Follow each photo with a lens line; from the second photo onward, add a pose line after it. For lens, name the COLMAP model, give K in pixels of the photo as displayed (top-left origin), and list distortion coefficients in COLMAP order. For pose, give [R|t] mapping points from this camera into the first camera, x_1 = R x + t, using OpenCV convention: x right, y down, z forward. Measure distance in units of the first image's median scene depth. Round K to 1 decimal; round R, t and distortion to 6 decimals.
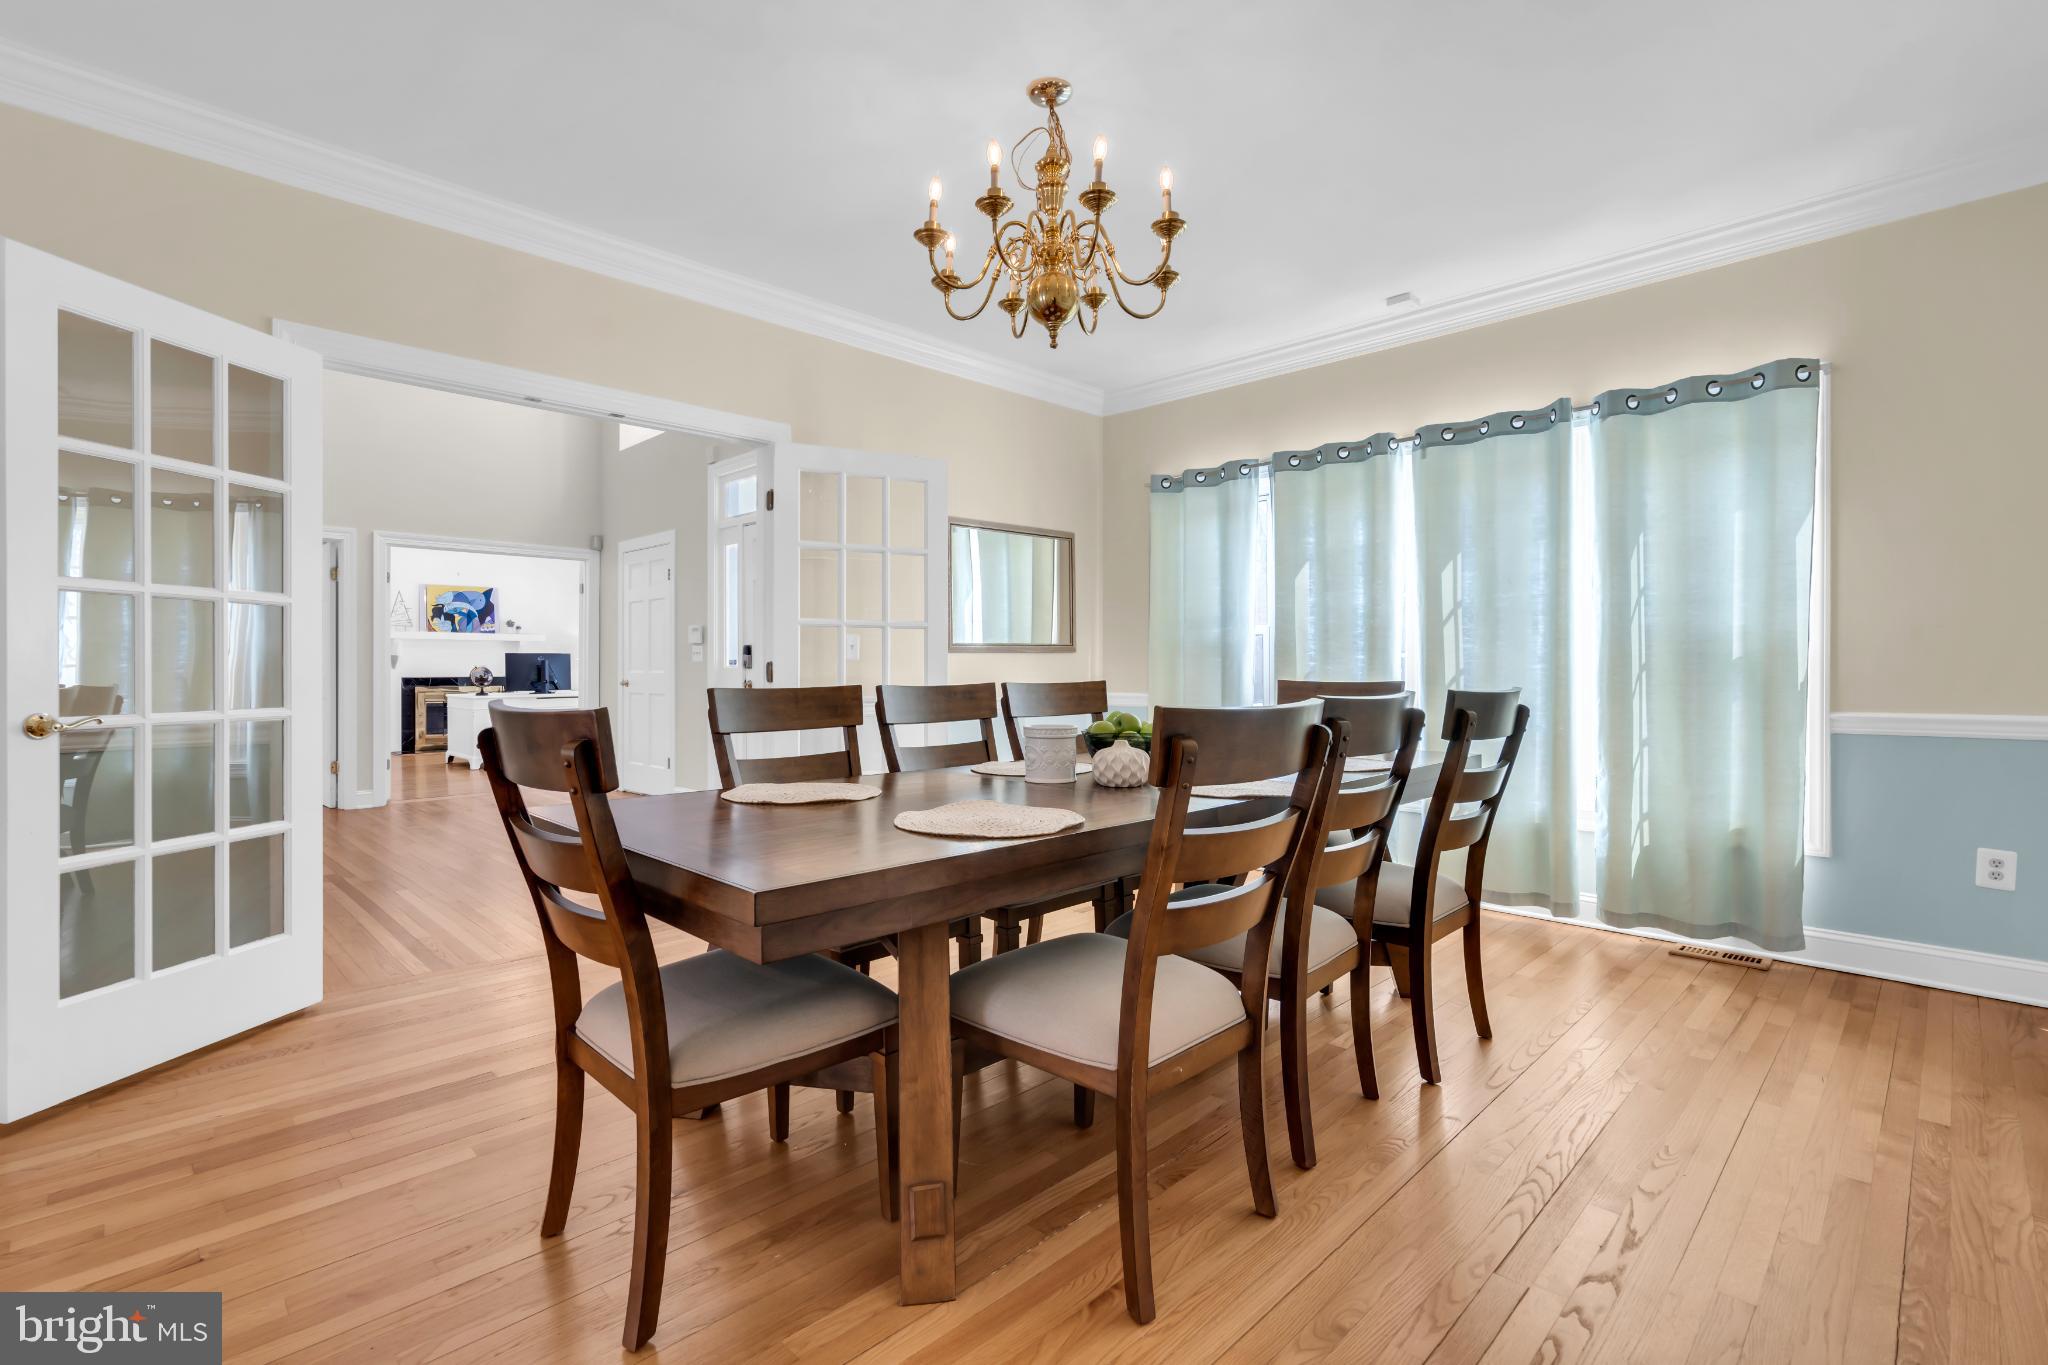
lens RADIAL K [[930.9, 0, 1023.2], [0, 930.9, 676.4], [0, 0, 1]] dist [-0.000972, -0.000097]
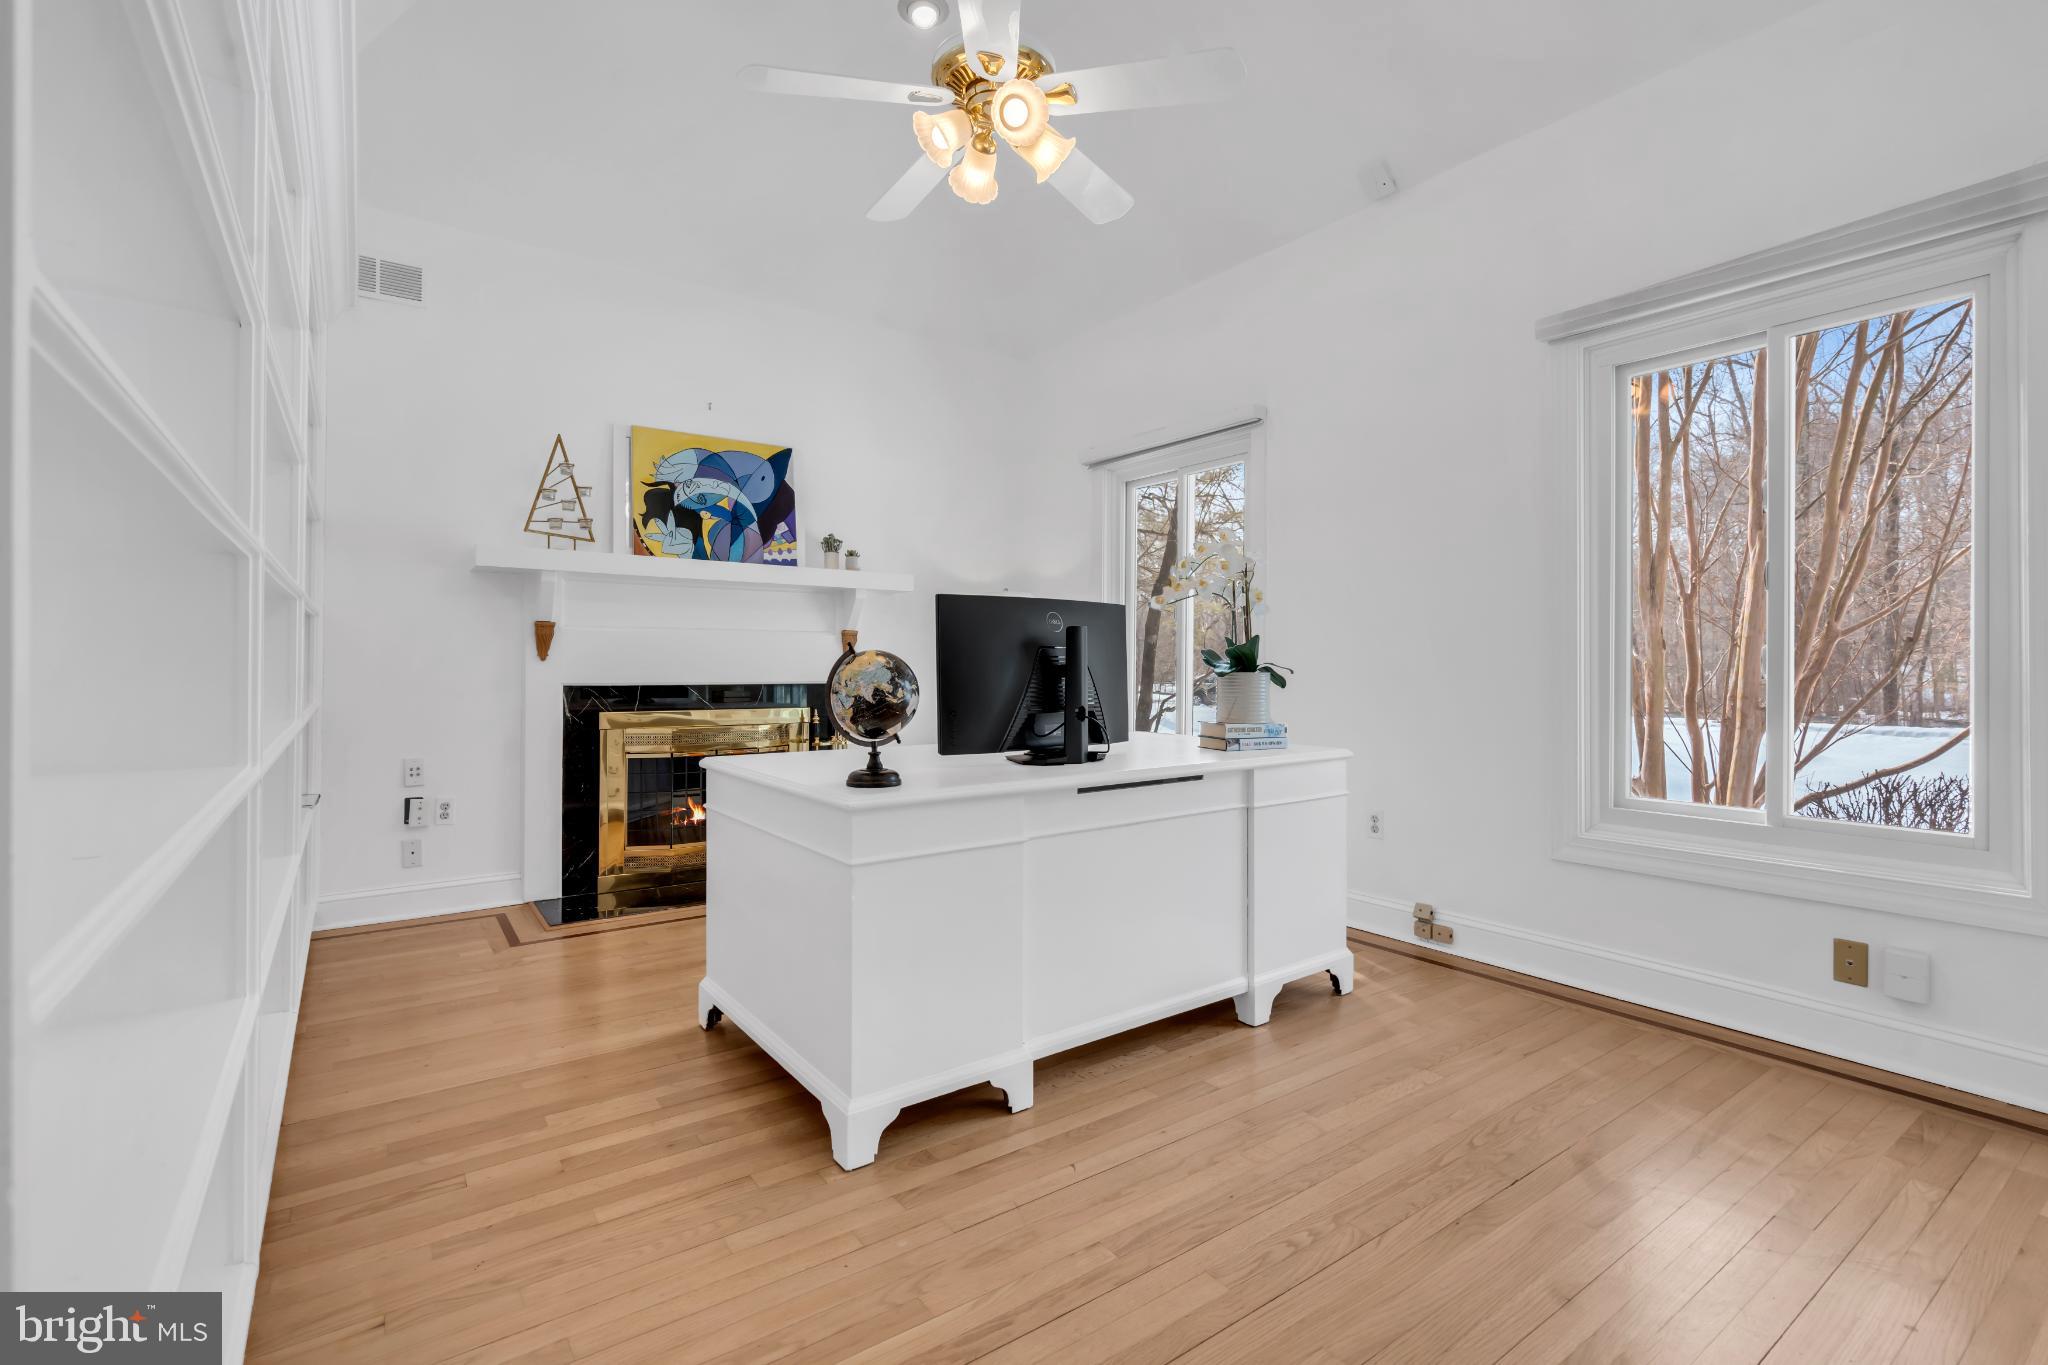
lens RADIAL K [[930.9, 0, 1023.0], [0, 930.9, 677.8], [0, 0, 1]] dist [-0.000972, -0.000097]
pose [[0.991012, 0.005230, -0.133671, -0.437720], [-0.006948, 0.999899, -0.012391, 0.002037], [0.133593, 0.013208, 0.990948, 0.657737]]
